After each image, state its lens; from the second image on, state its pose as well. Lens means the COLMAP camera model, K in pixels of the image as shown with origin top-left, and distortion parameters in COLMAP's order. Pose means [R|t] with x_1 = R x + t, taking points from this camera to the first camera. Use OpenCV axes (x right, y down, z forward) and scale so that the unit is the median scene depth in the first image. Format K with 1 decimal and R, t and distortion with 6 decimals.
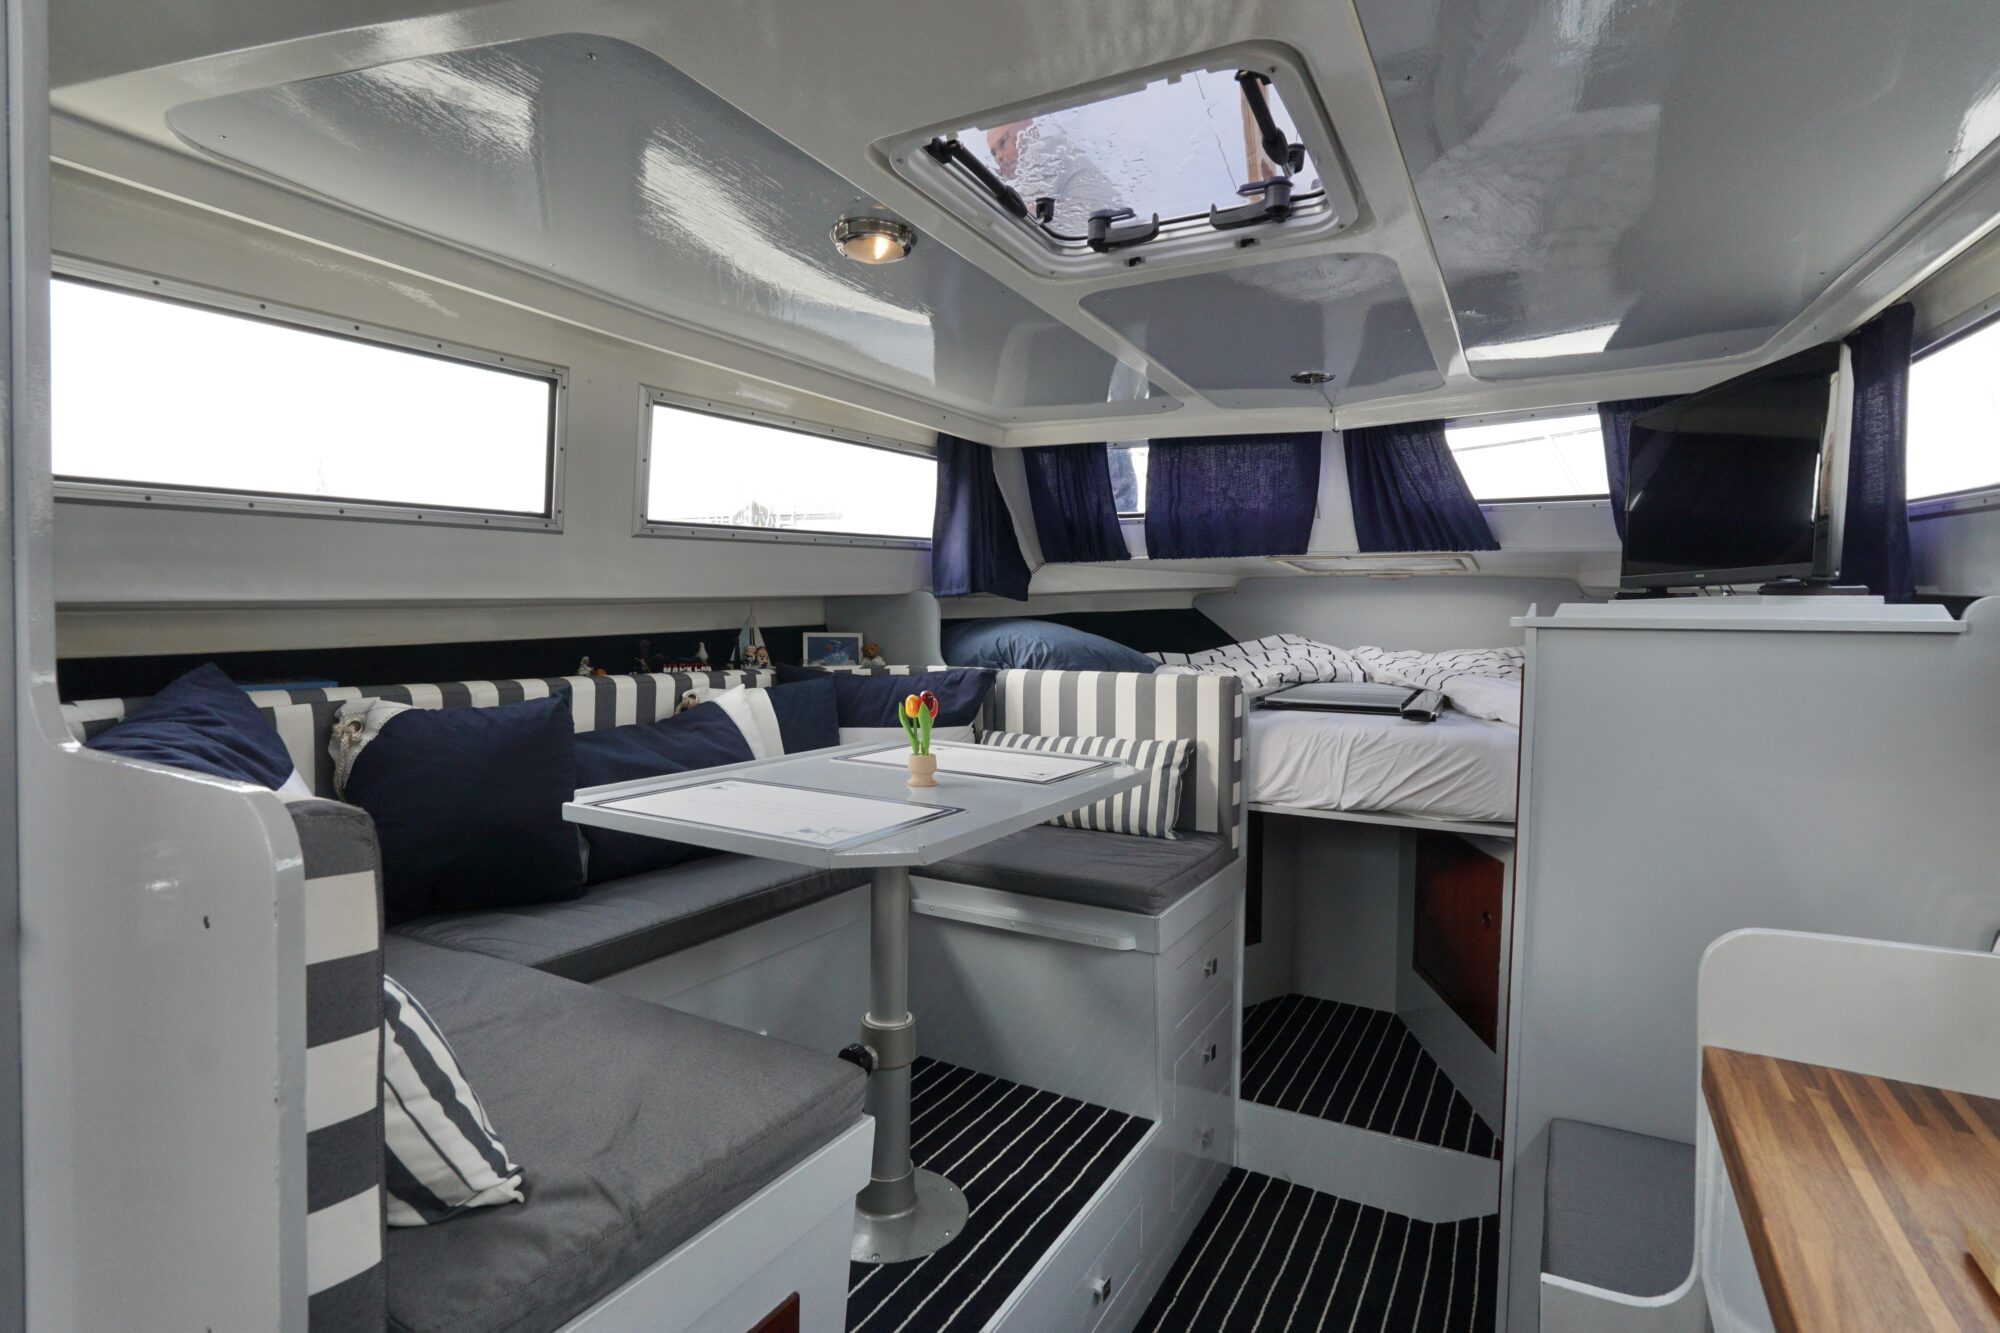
lens RADIAL K [[988.8, 0, 999.3], [0, 988.8, 664.7], [0, 0, 1]] dist [-0.009746, 0.004048]
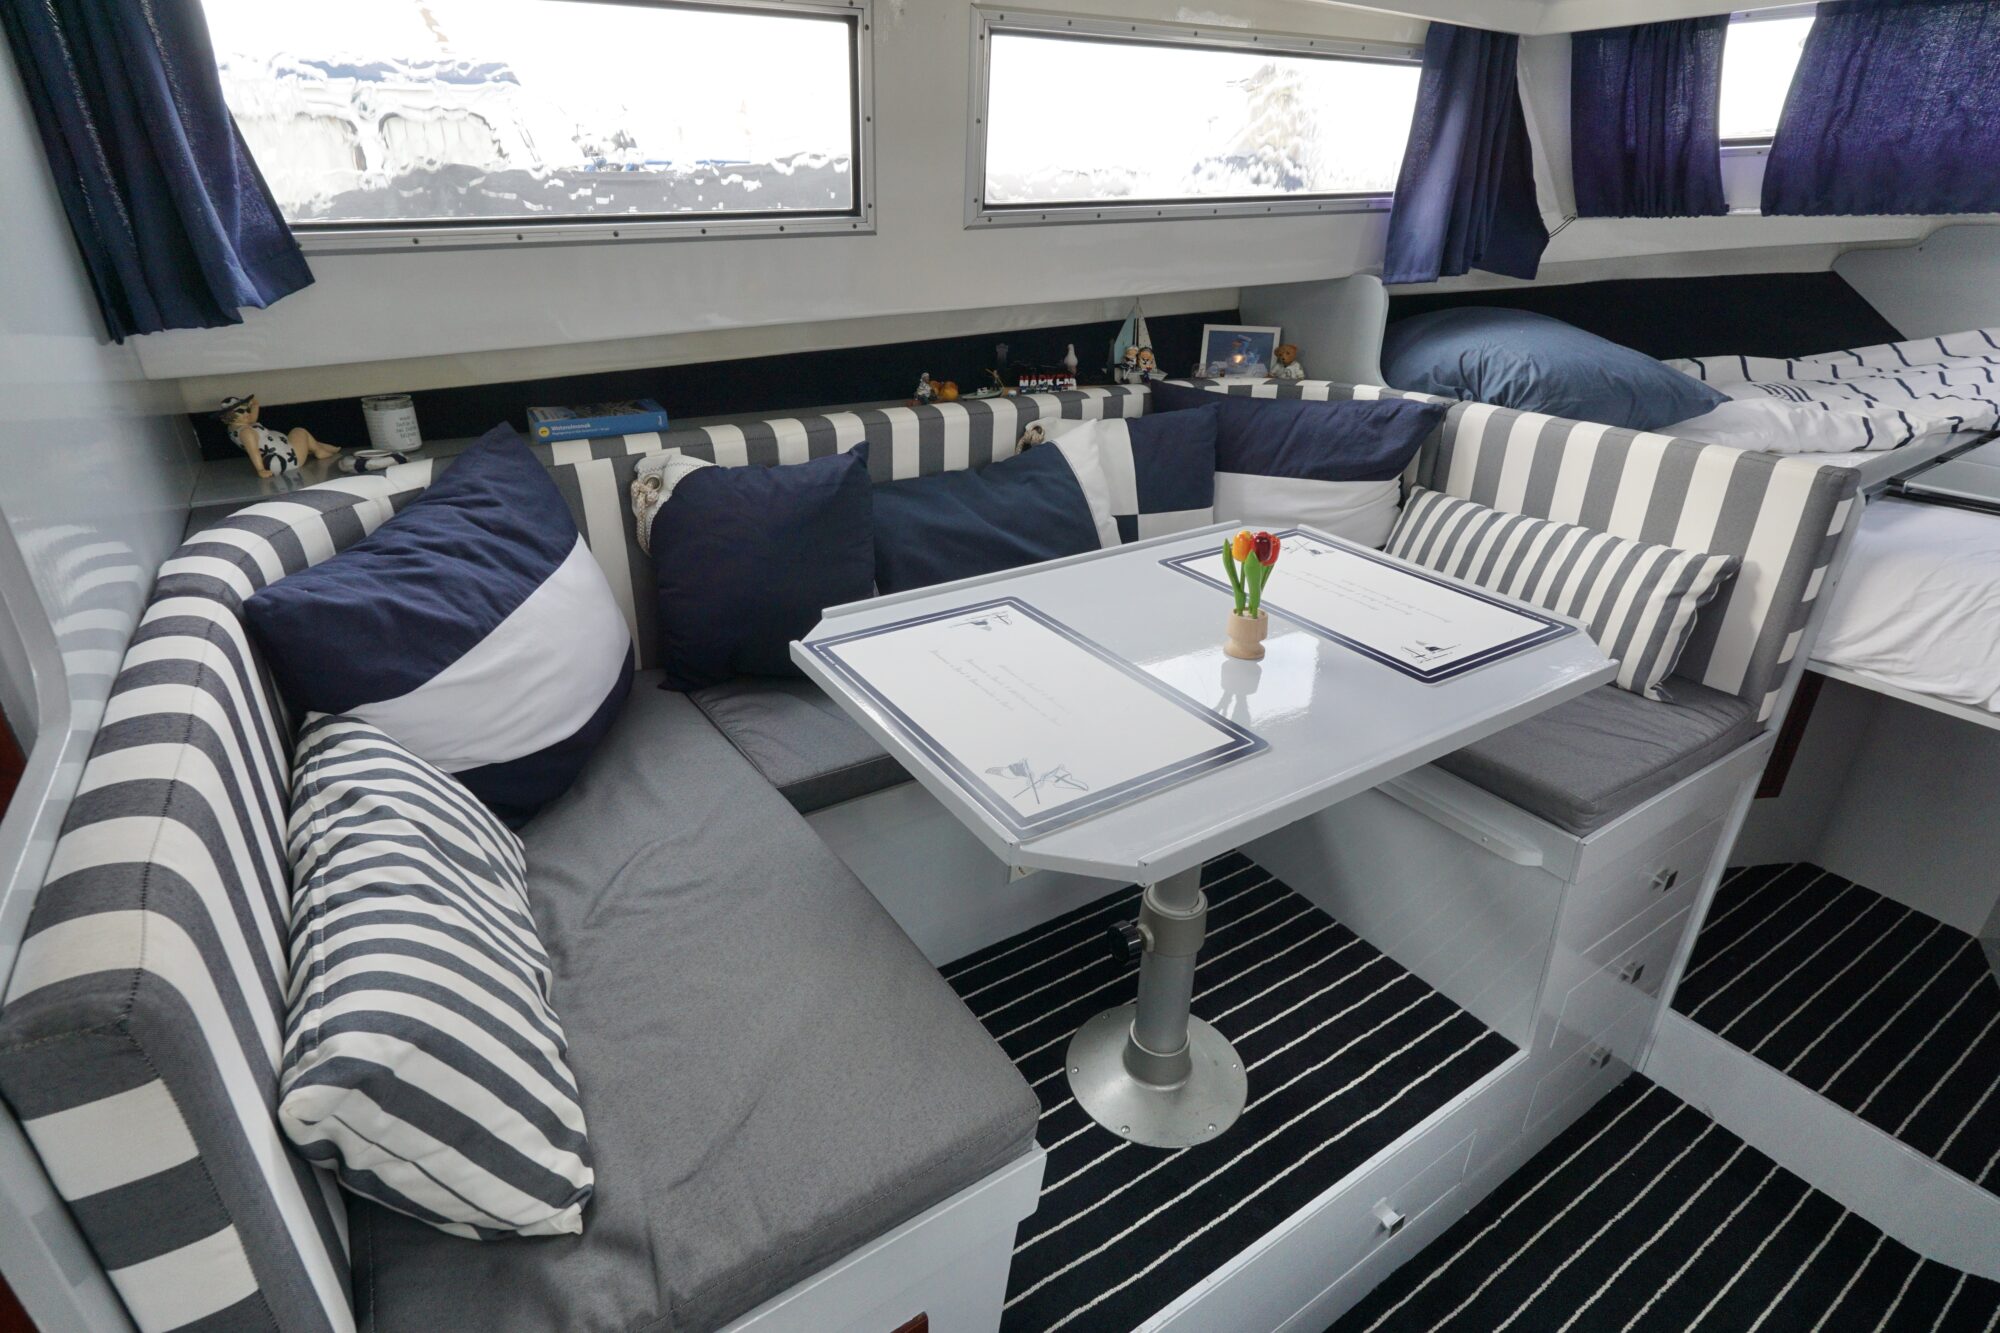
lens RADIAL K [[988.8, 0, 999.3], [0, 988.8, 664.7], [0, 0, 1]] dist [-0.009746, 0.004048]
pose [[0.889598, 0.191667, -0.414583, 0.044566], [-0.019610, 0.922882, 0.384583, -0.099445], [0.456323, -0.333994, 0.824753, 0.211949]]
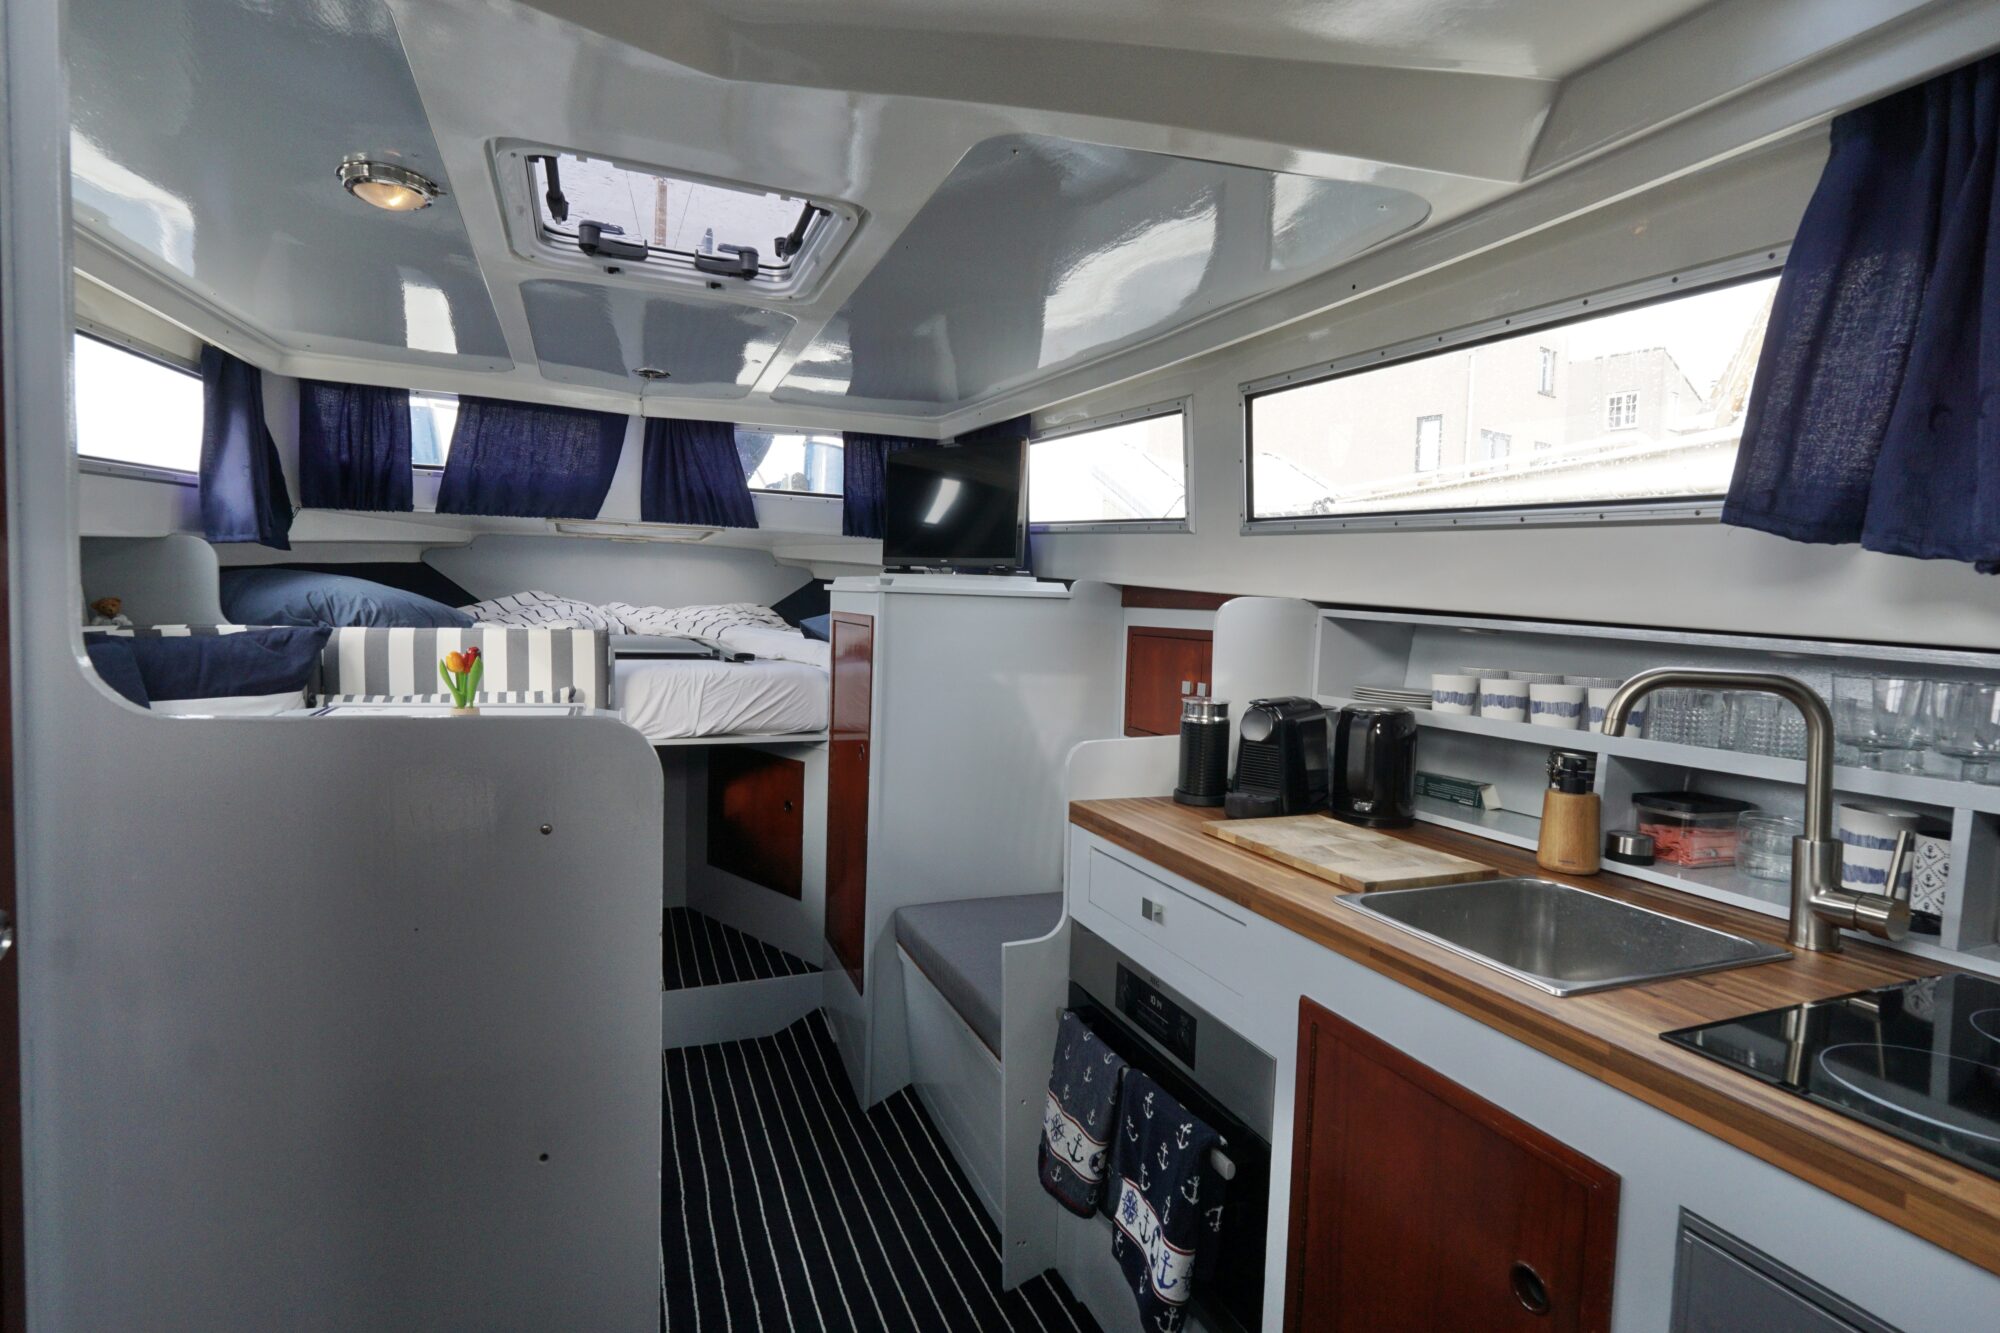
lens RADIAL K [[988.8, 0, 999.3], [0, 988.8, 664.7], [0, 0, 1]] dist [-0.009746, 0.004048]
pose [[0.619261, -0.045992, 0.783837, -0.367439], [0.010124, 0.998668, 0.050600, -0.000918], [-0.785120, -0.023399, 0.618902, -0.057223]]
